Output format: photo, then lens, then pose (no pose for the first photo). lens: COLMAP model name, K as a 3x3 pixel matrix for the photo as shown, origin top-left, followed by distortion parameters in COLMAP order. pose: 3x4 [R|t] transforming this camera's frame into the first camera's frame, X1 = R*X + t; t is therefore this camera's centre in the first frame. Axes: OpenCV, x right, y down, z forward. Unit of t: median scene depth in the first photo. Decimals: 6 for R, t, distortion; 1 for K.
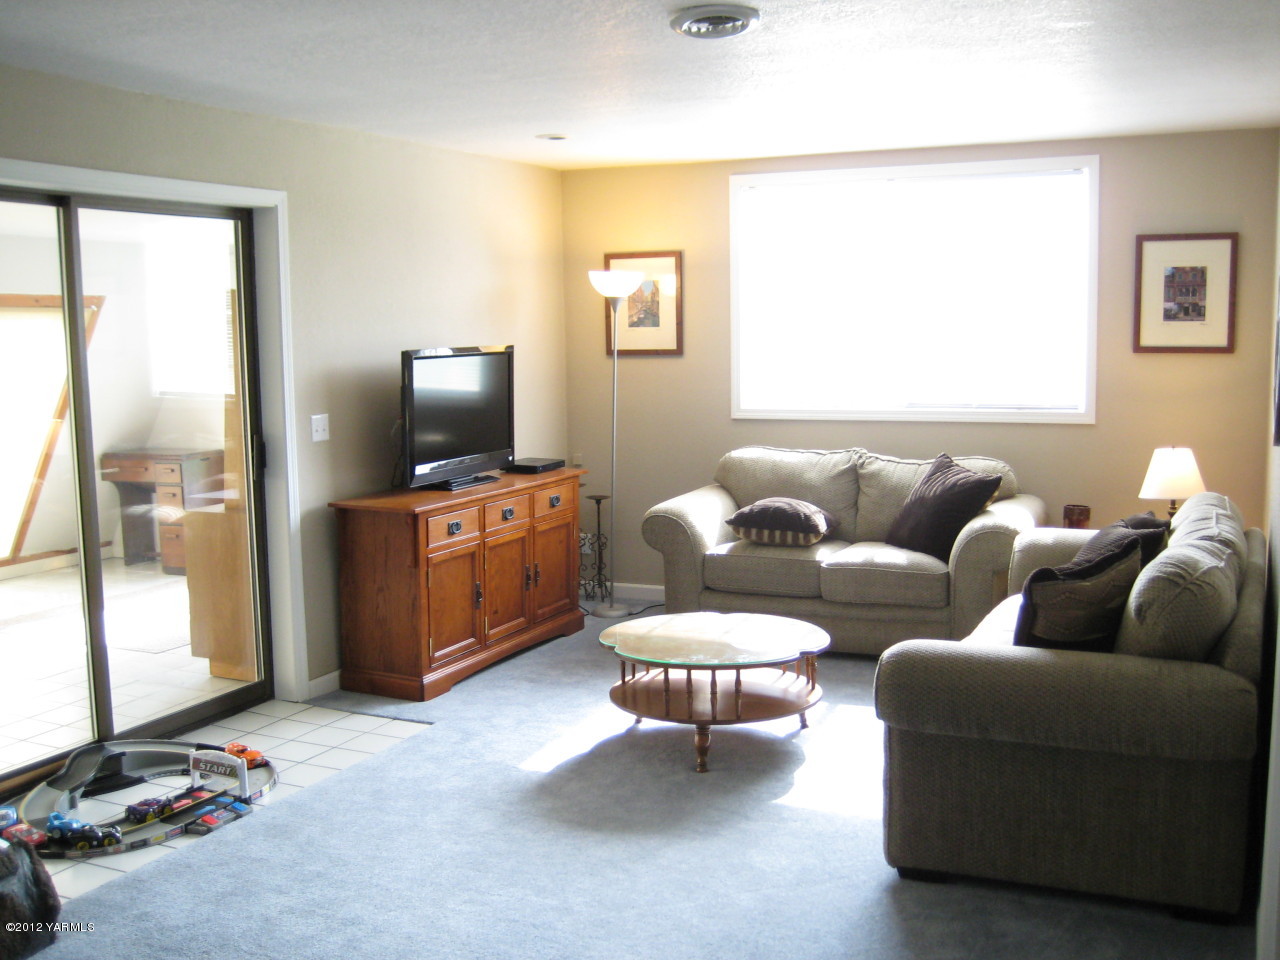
lens RADIAL K [[1326.9, 0, 640.0], [0, 1326.9, 480.0], [0, 0, 1]] dist [-0.003233, -0.176347]
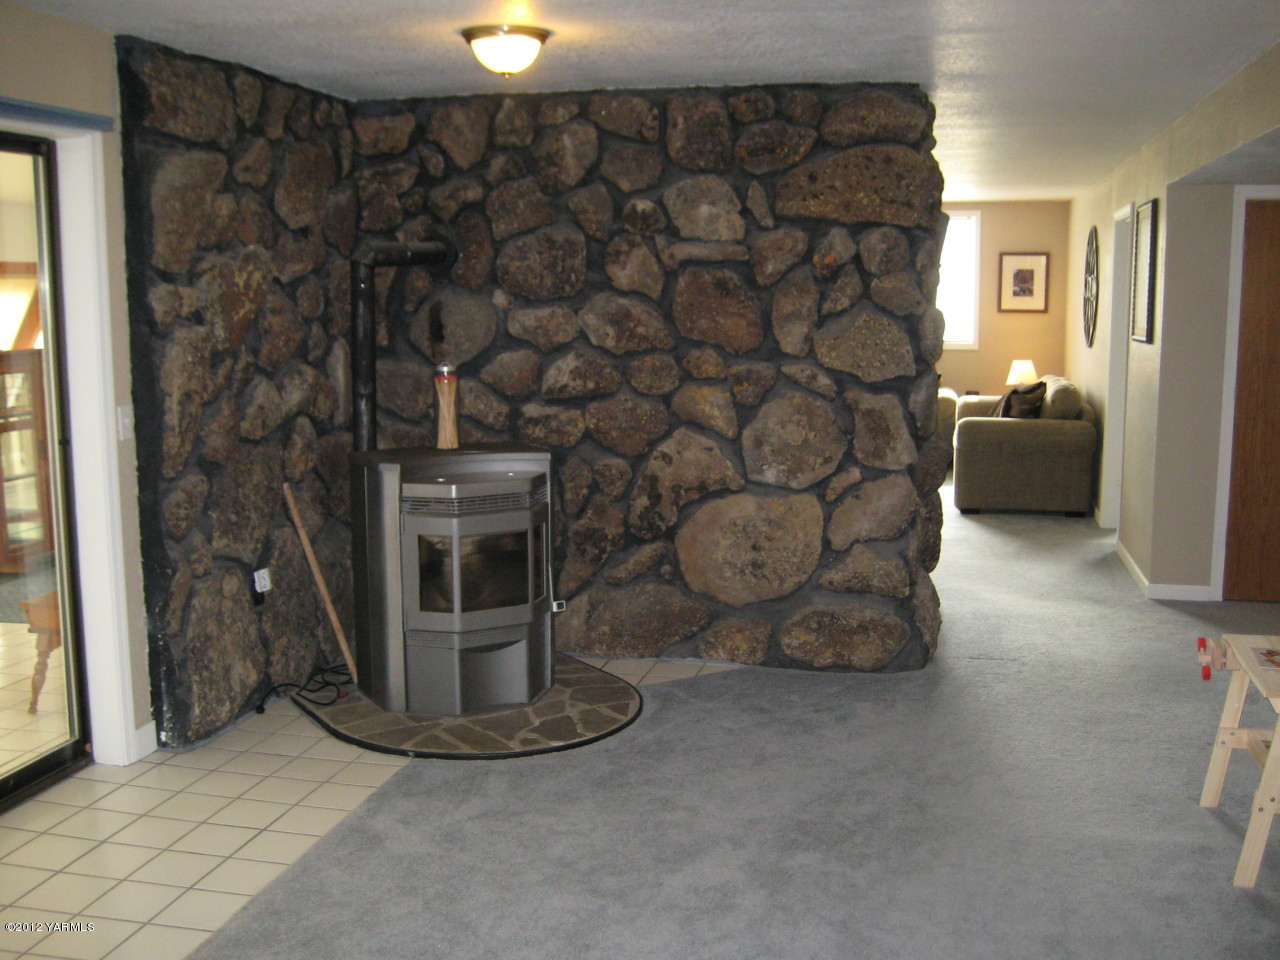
lens RADIAL K [[1326.9, 0, 640.0], [0, 1326.9, 480.0], [0, 0, 1]] dist [-0.003233, -0.176347]
pose [[0.978631, -0.014615, 0.205105, -0.557901], [0.009850, 0.999658, 0.024234, 0.099965], [-0.205389, -0.021696, 0.978440, -0.826075]]
